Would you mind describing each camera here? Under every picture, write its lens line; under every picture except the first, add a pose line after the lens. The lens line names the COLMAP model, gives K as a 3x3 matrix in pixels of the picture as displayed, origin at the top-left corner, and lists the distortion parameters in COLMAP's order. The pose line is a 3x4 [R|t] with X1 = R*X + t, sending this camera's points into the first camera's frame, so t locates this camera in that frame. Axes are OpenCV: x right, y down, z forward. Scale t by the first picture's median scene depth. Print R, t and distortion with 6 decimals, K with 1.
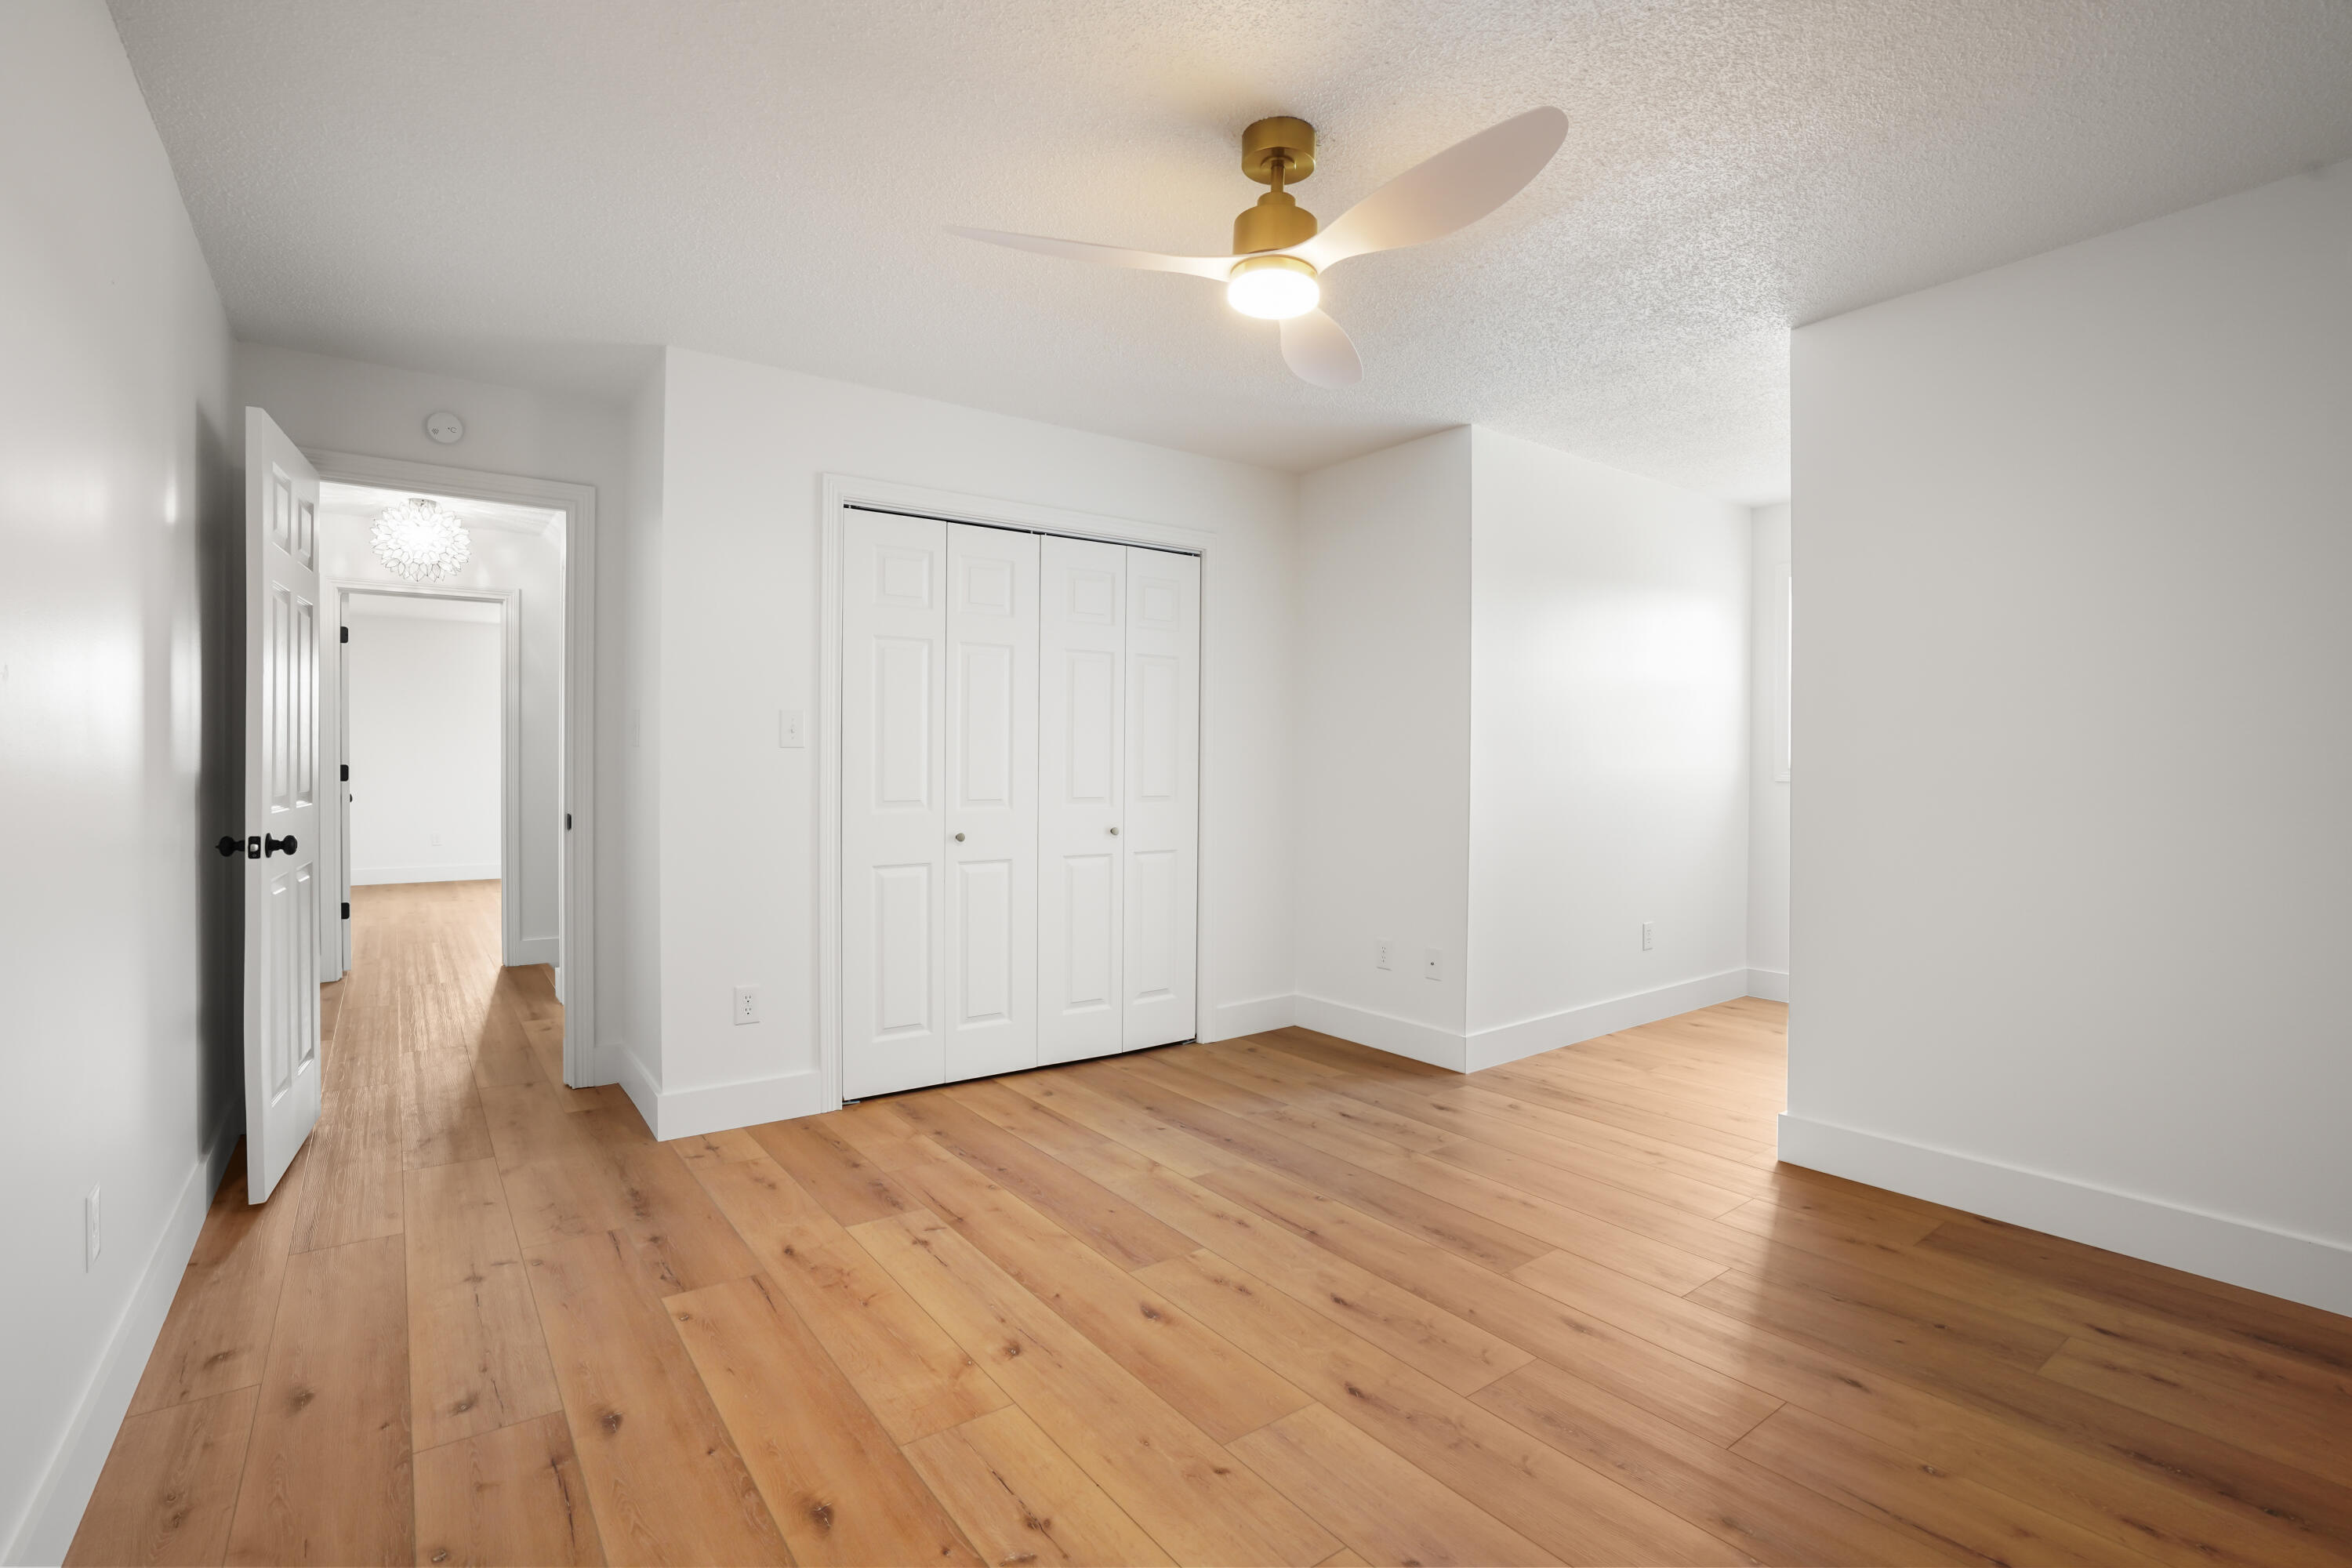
lens RADIAL K [[1072.6, 0, 1176.0], [0, 1072.6, 784.0], [0, 0, 1]] dist [-0.061293, 0.024066]
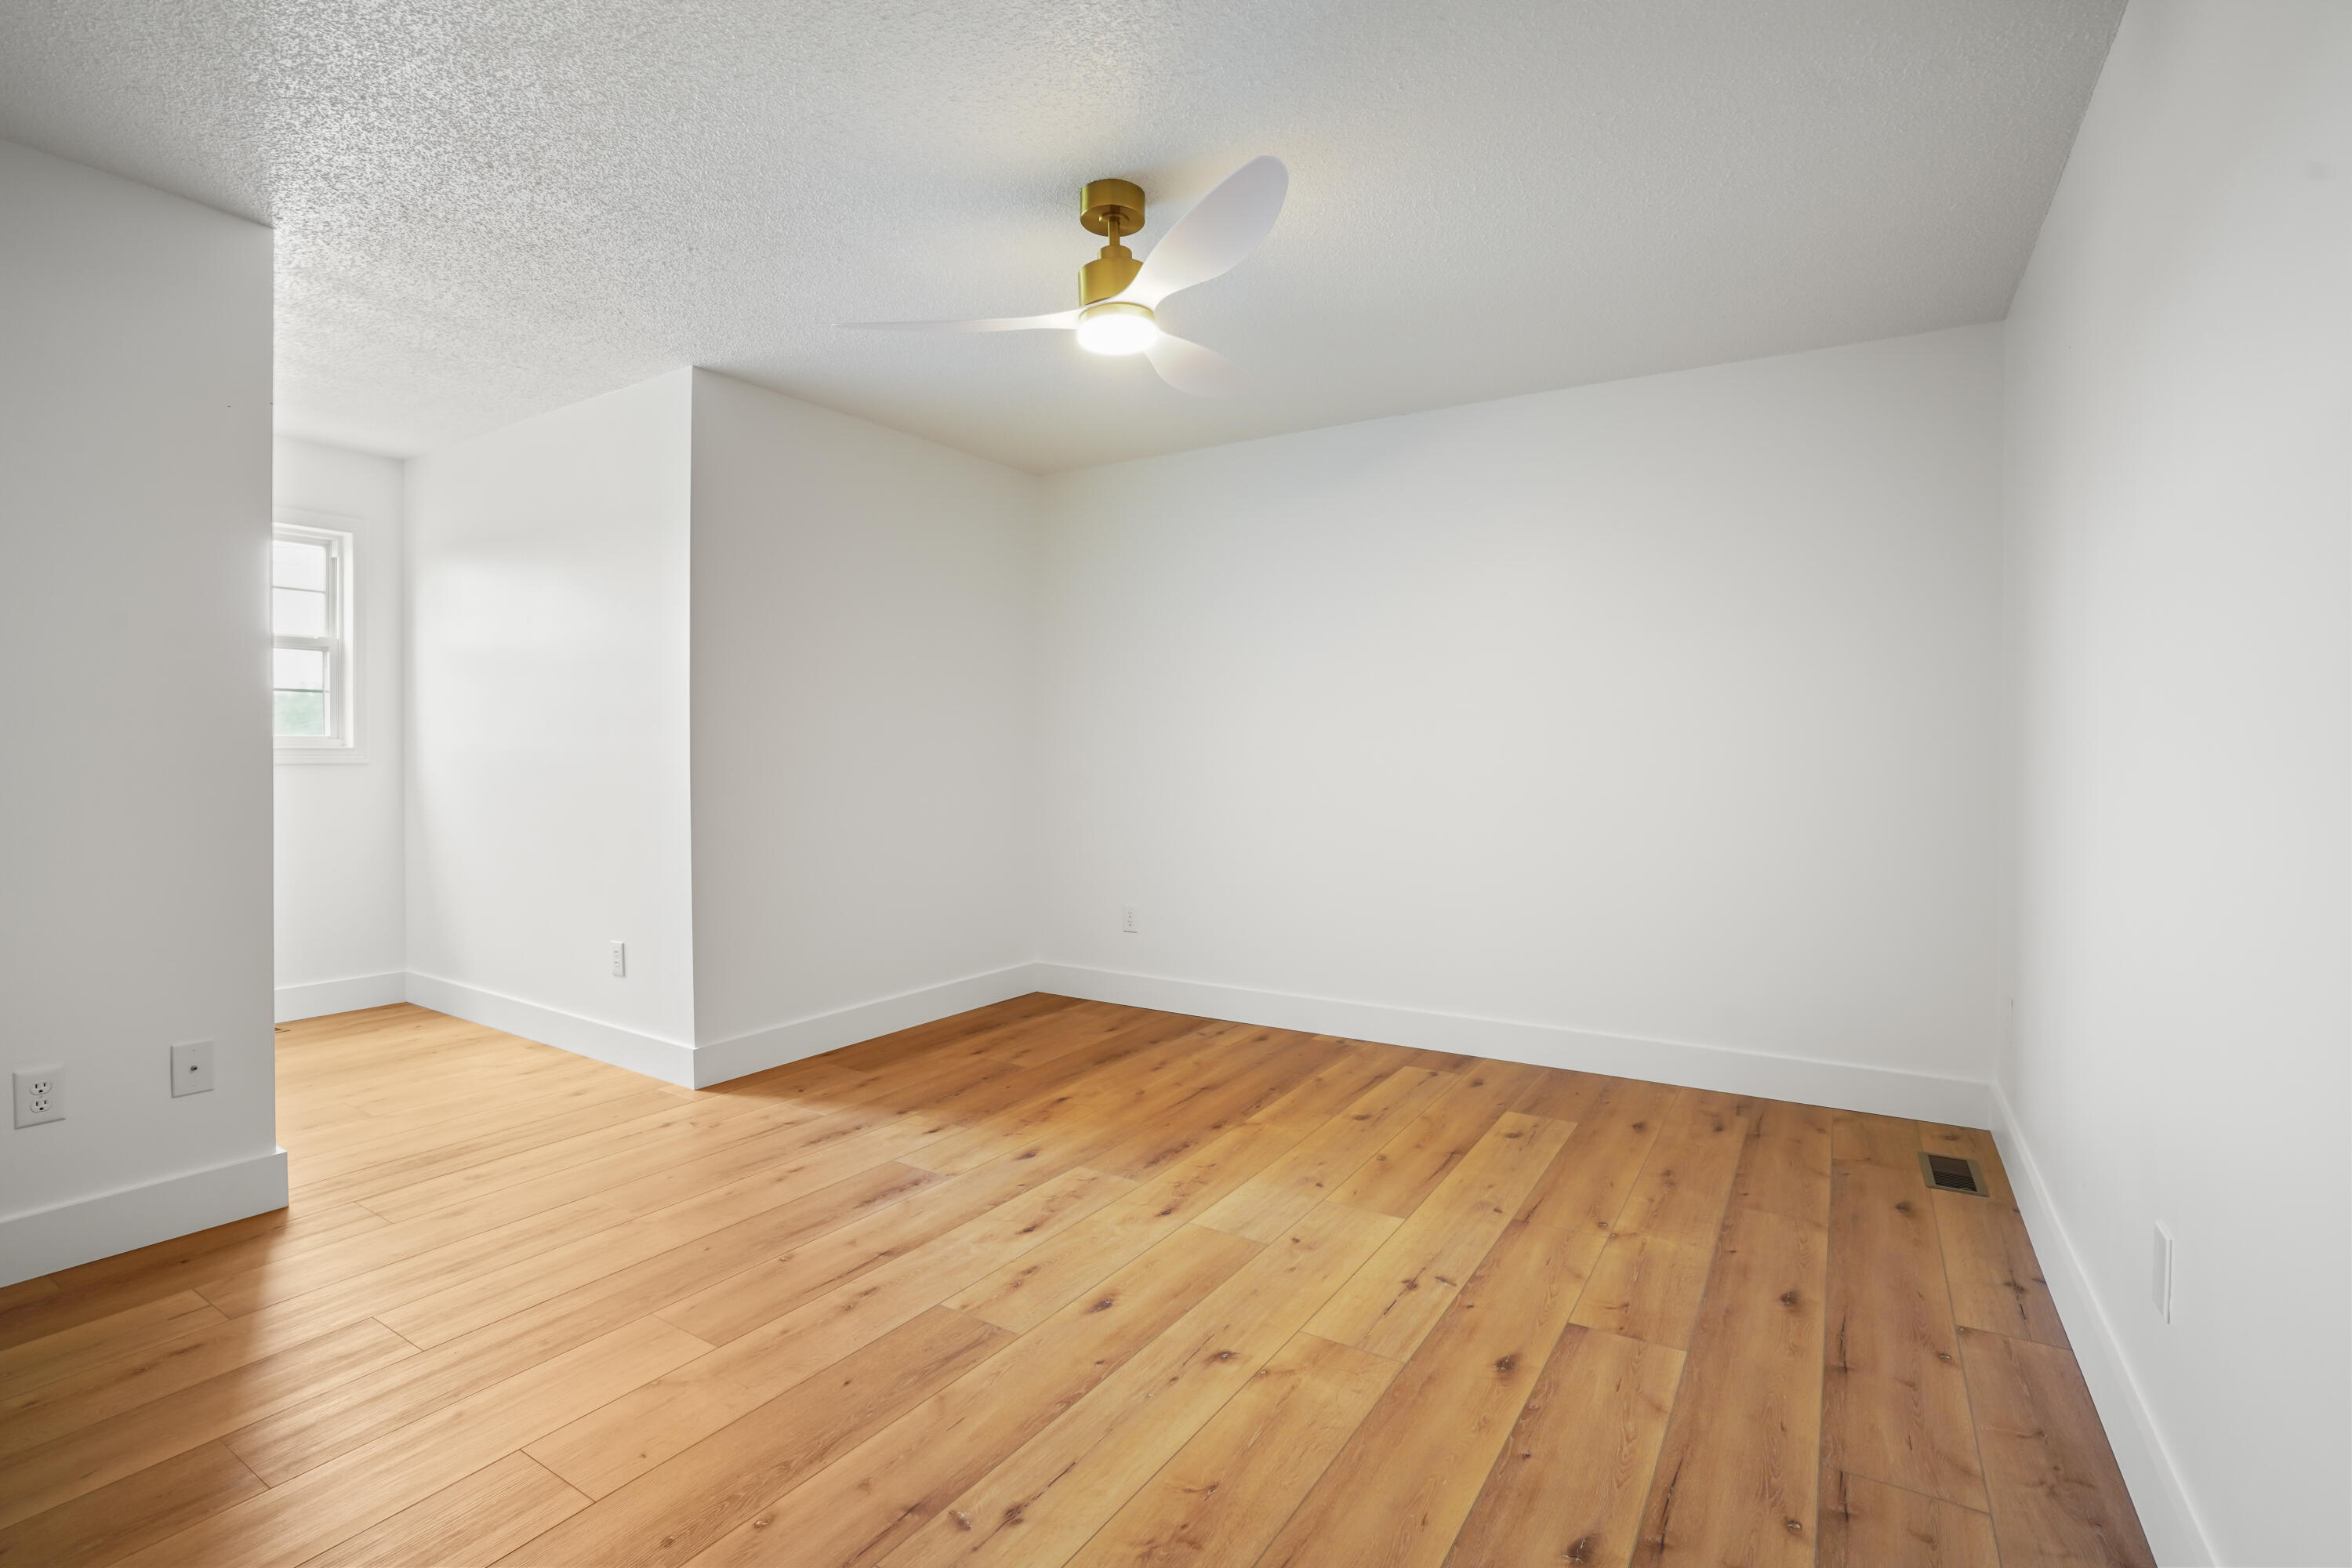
lens RADIAL K [[1094.4, 0, 1166.5], [0, 1094.4, 774.5], [0, 0, 1]] dist [-0.050675, 0.019252]
pose [[-0.358665, -0.025326, 0.933123, -0.871123], [0.009674, 0.999477, 0.030845, -0.019948], [-0.933416, 0.020091, -0.358232, 1.162825]]
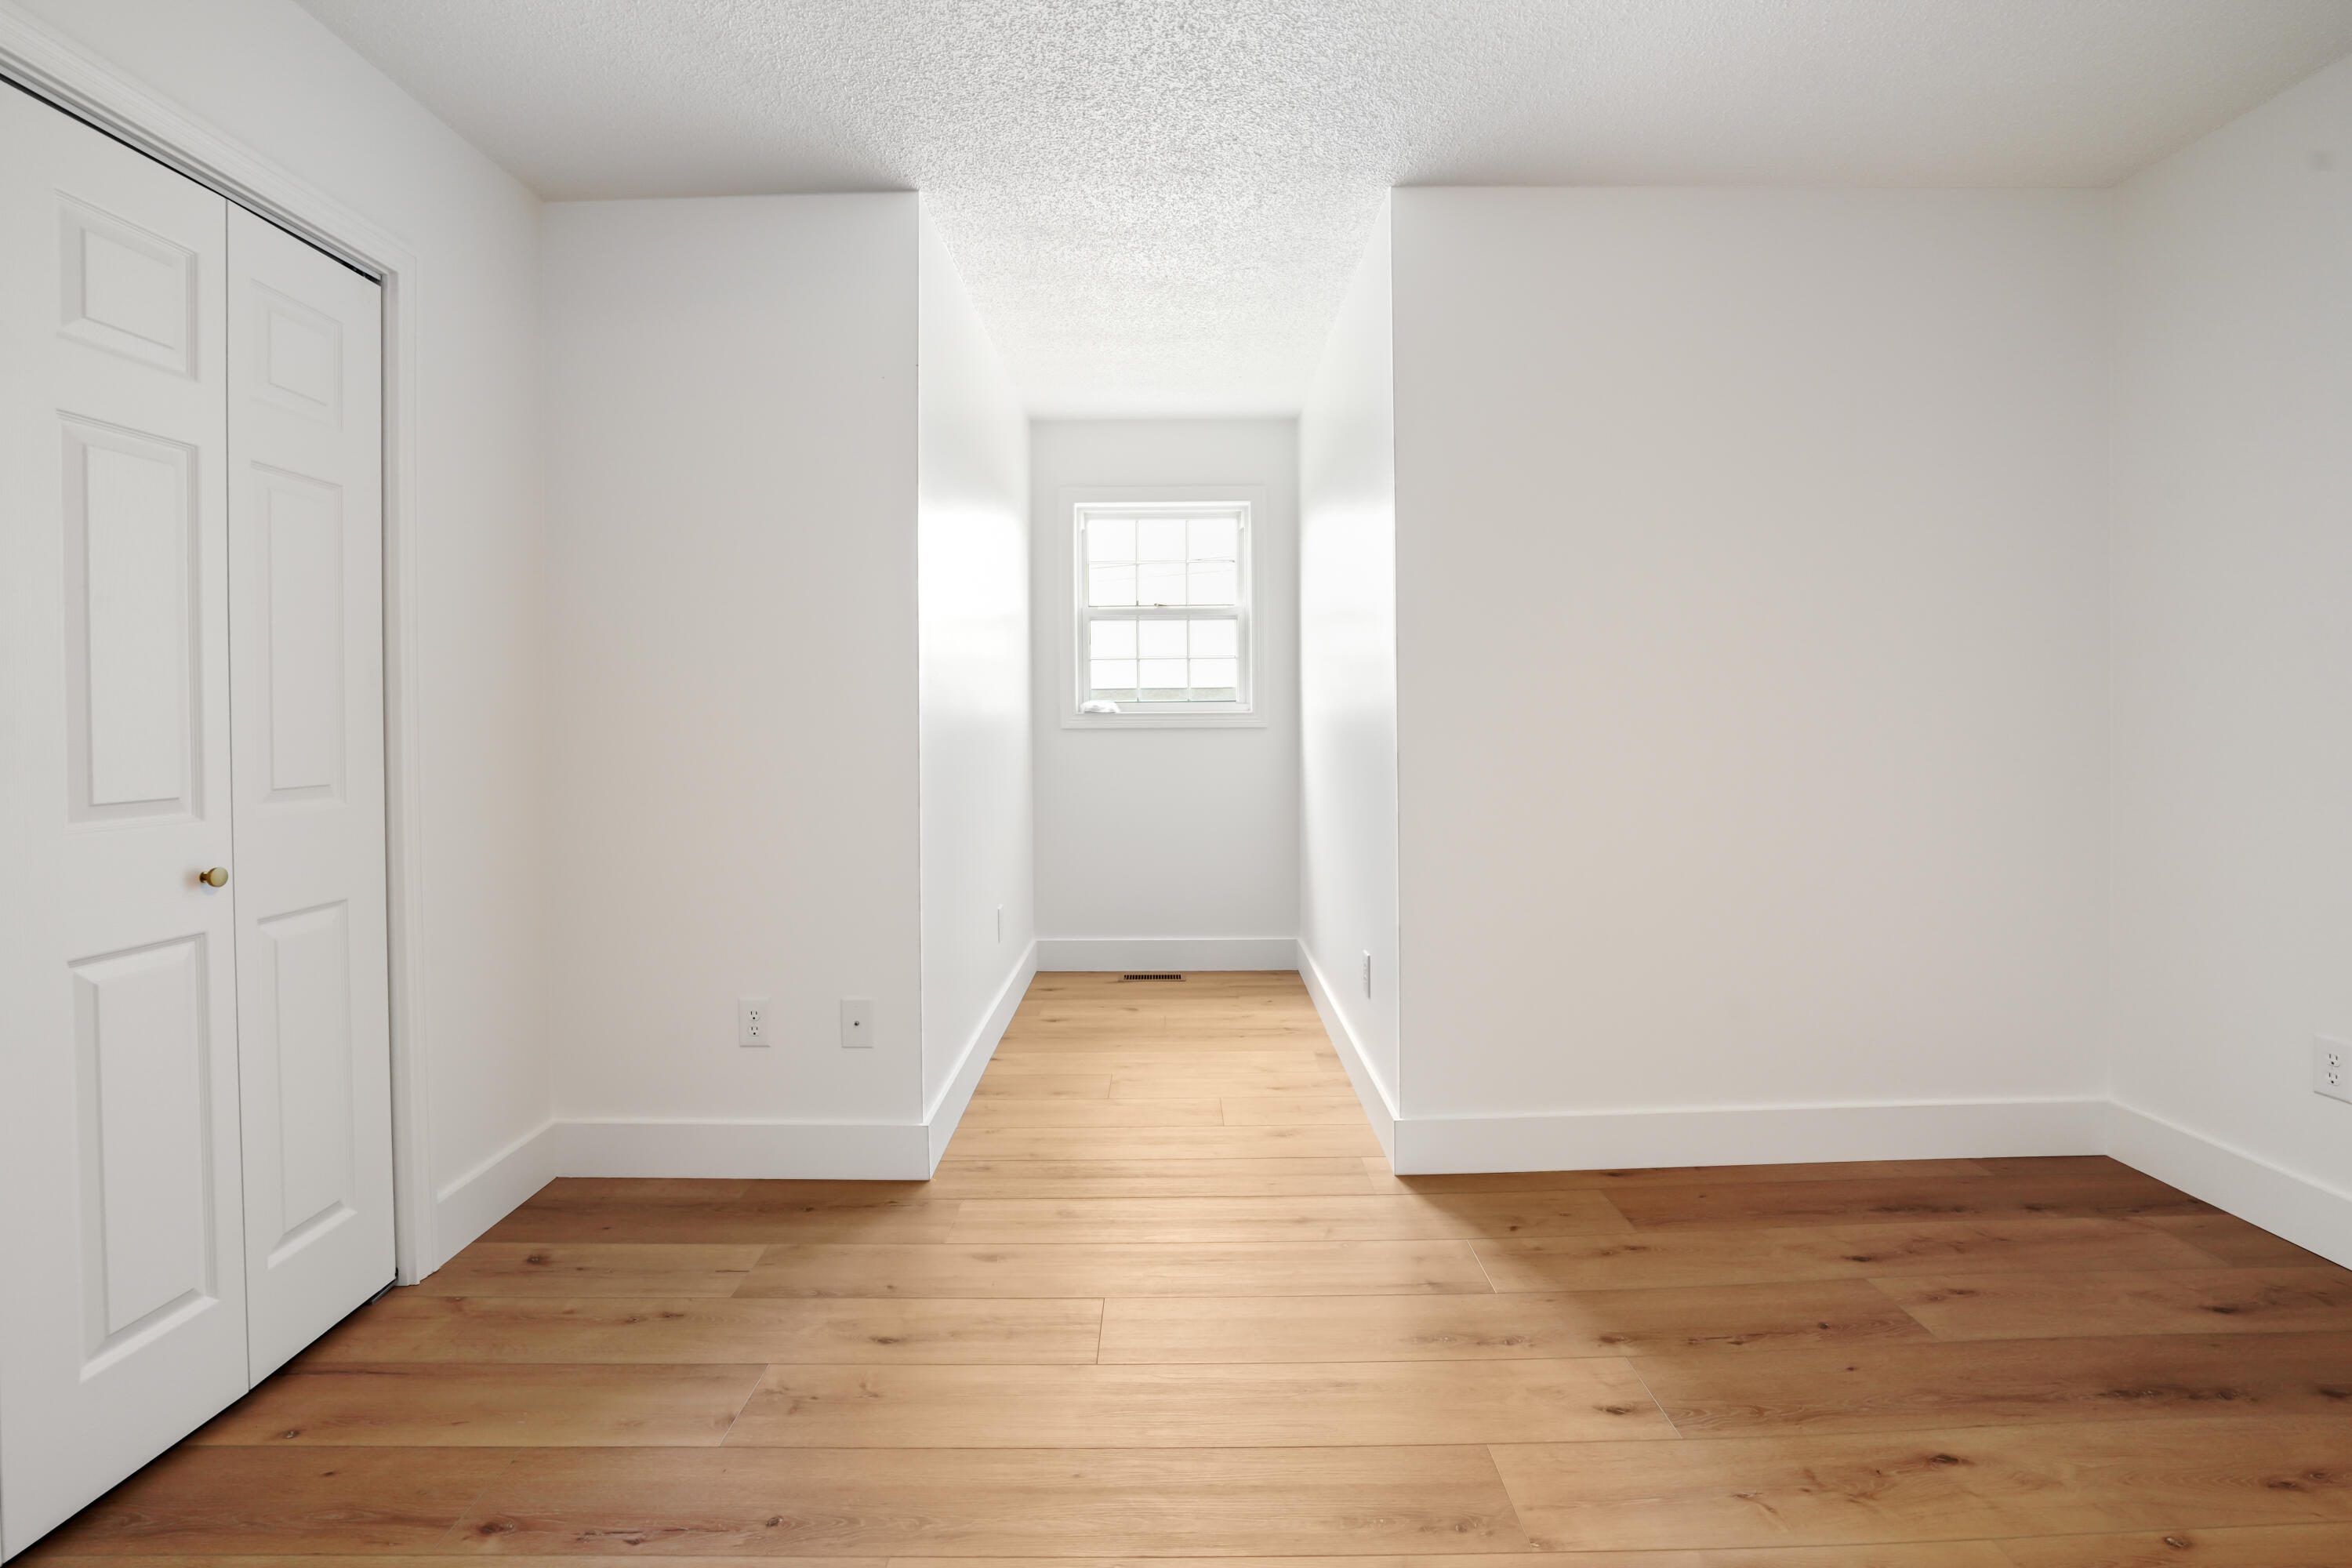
lens RADIAL K [[1102.3, 0, 1166.8], [0, 1102.3, 731.5], [0, 0, 1]] dist [-0.049261, 0.015214]
pose [[0.596601, -0.024230, 0.802172, -0.283301], [0.026368, 0.999596, 0.010582, -0.011776], [-0.802104, 0.014838, 0.596999, 0.770306]]
